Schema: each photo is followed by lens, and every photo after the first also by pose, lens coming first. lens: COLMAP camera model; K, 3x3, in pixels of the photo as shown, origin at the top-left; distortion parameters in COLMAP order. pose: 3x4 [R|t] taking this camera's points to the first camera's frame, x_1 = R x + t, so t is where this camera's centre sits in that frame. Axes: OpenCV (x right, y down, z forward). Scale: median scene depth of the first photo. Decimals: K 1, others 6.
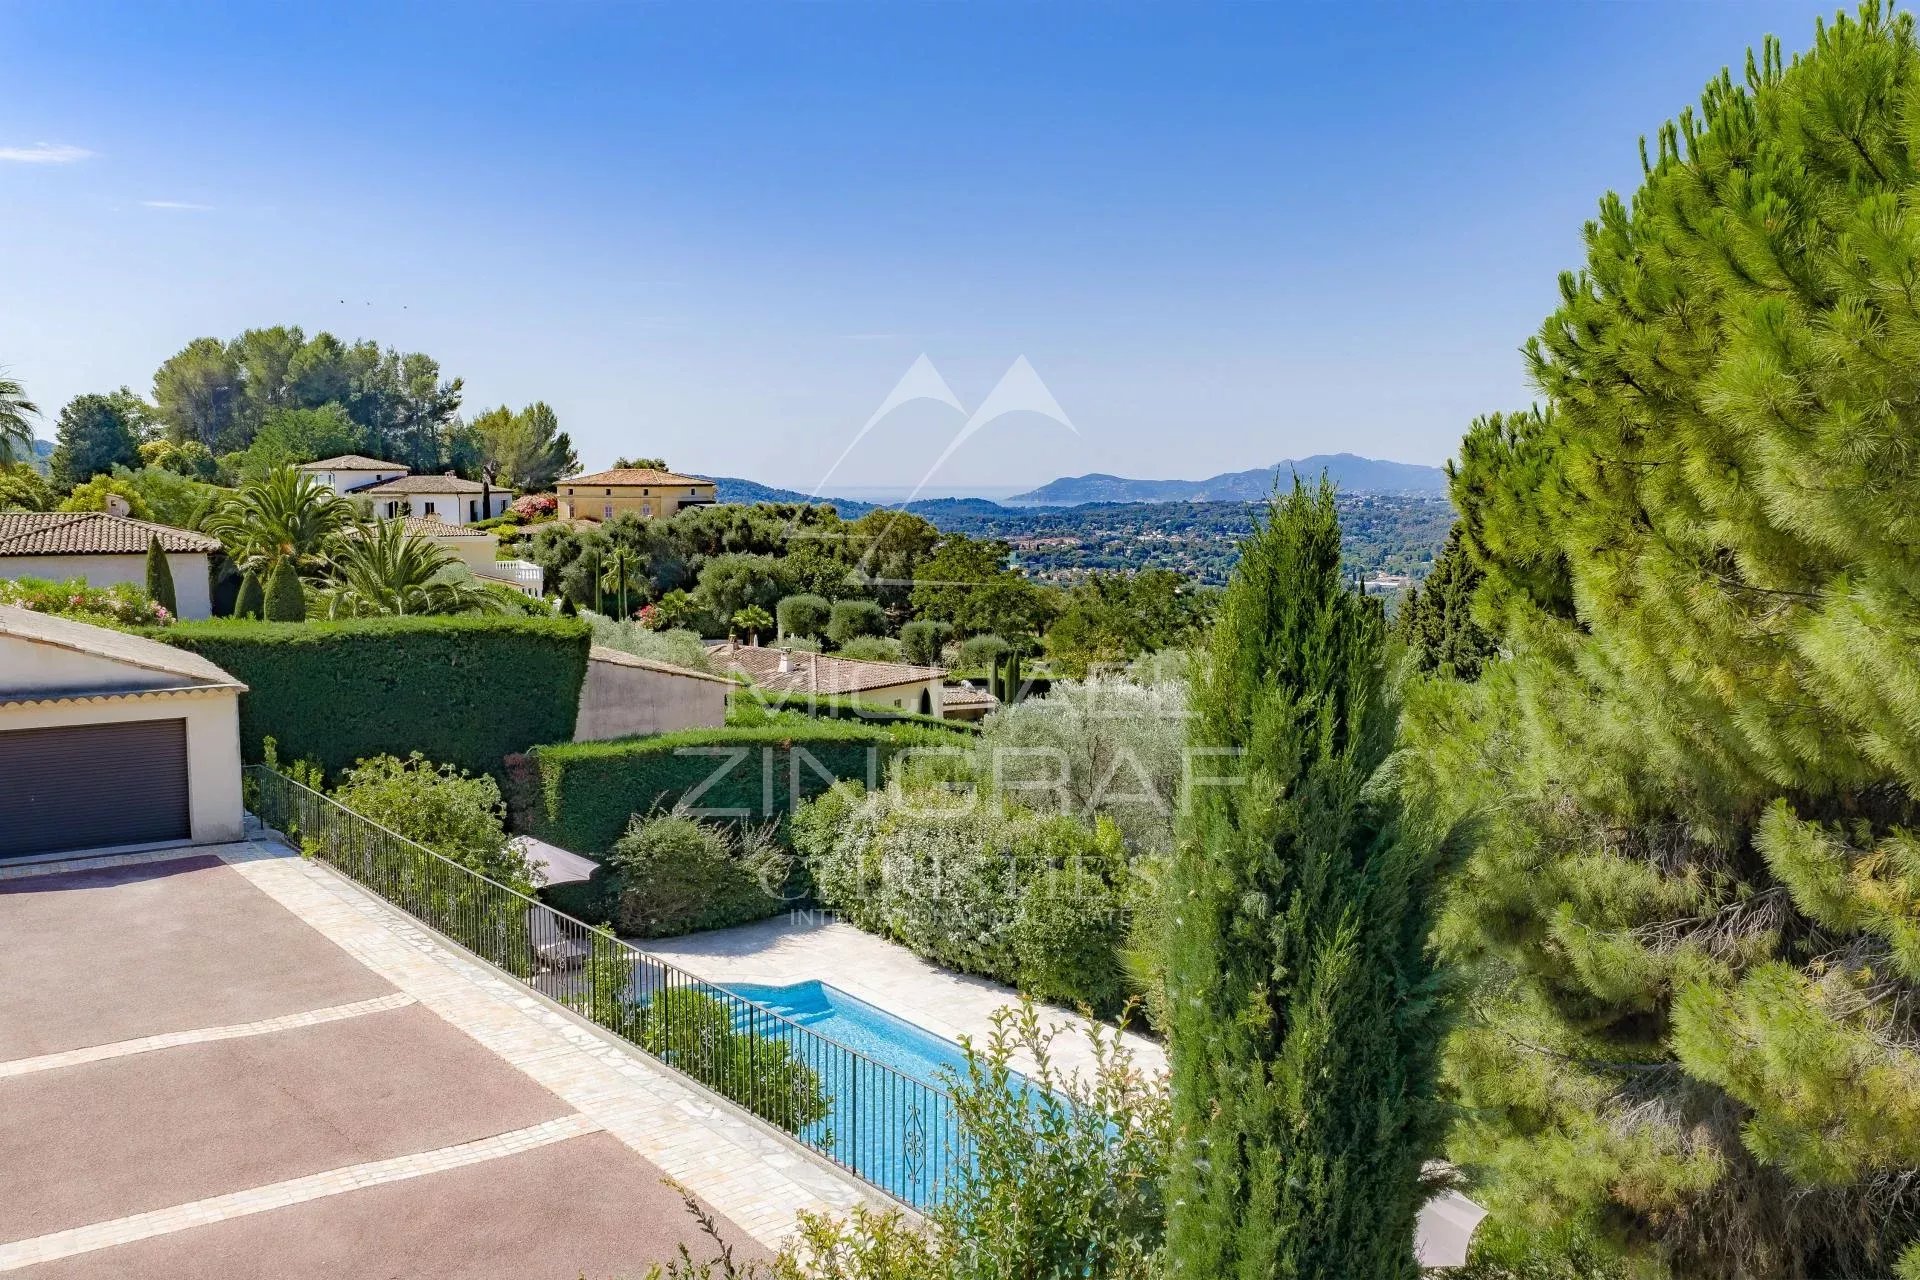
lens RADIAL K [[1573.2, 0, 960.0], [0, 1573.2, 640.0], [0, 0, 1]] dist [0.005636, -0.012702]
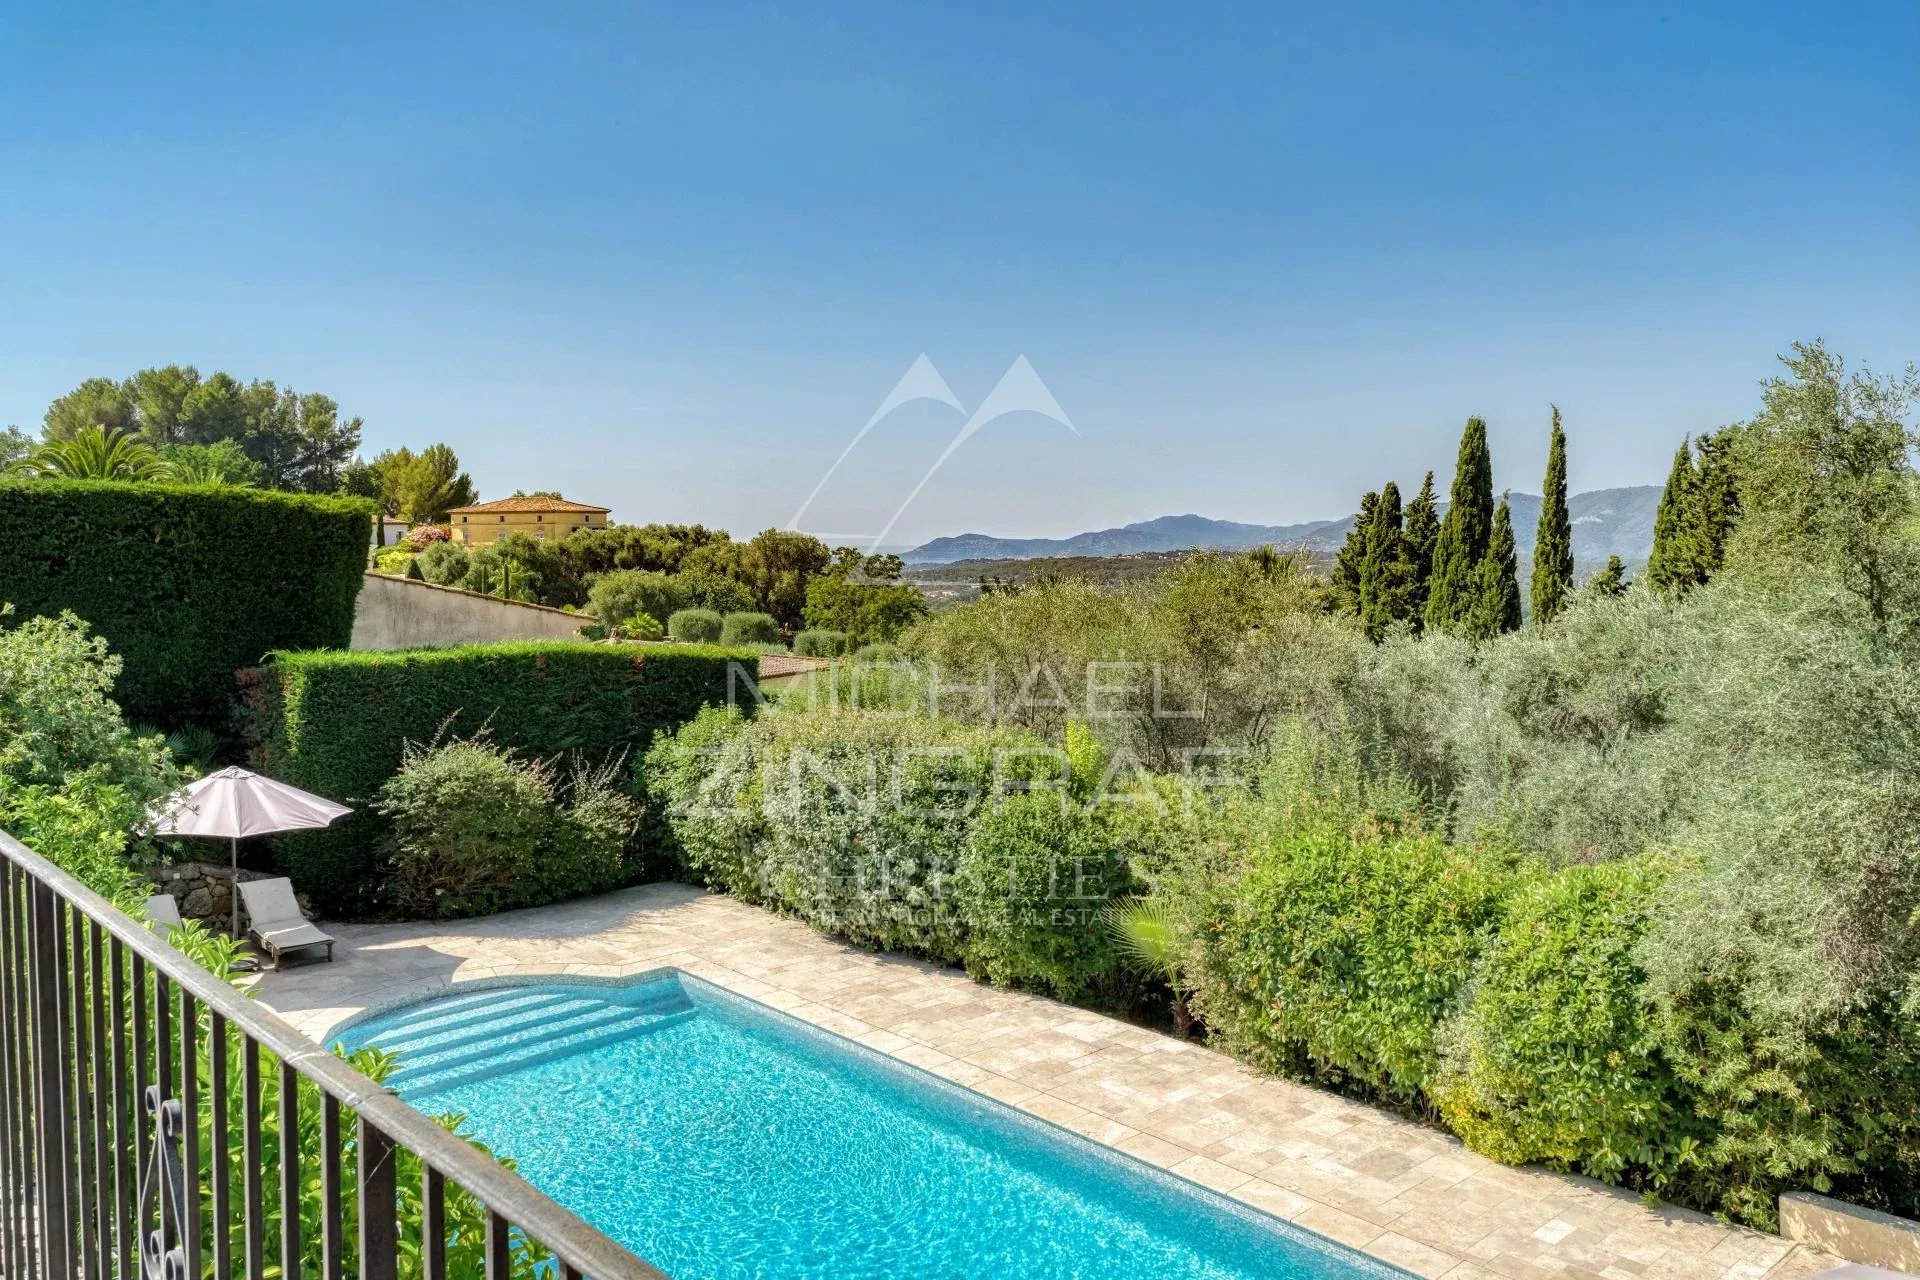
lens RADIAL K [[1423.6, 0, 960.0], [0, 1423.6, 640.0], [0, 0, 1]] dist [-0.000365, 0.007045]
pose [[0.996855, -0.012779, 0.078208, -0.004872], [0.015268, 0.999393, -0.031313, 0.038433], [-0.077761, 0.032408, 0.996445, 0.148265]]
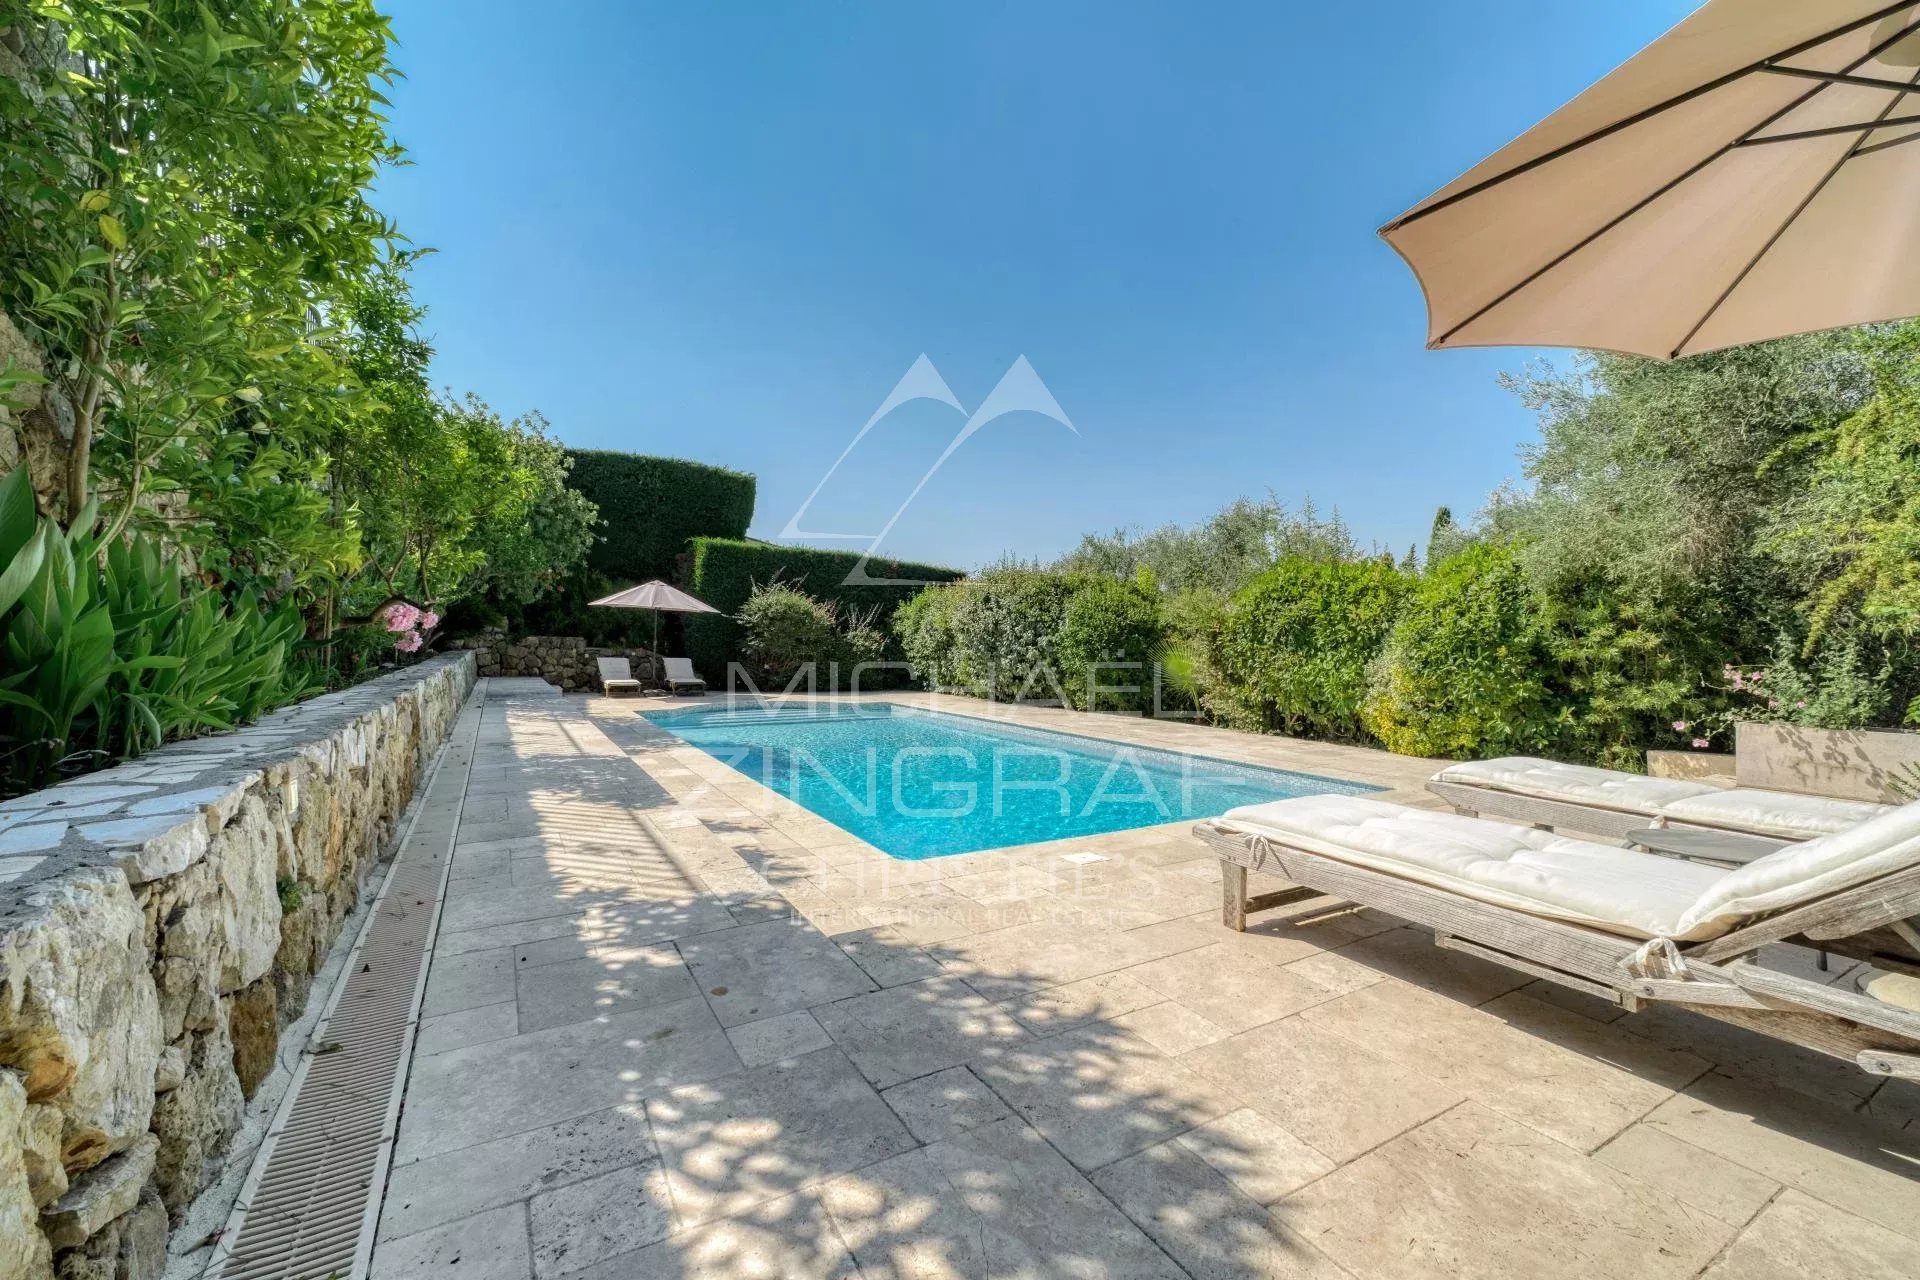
lens RADIAL K [[795.6, 0, 960.0], [0, 795.6, 640.0], [0, 0, 1]] dist [0.000361, 0.000001]
pose [[0.991065, 0.009034, -0.133071, 0.015549], [-0.022901, 0.994412, -0.103051, 0.093597], [0.131397, 0.105178, 0.985735, 0.174935]]
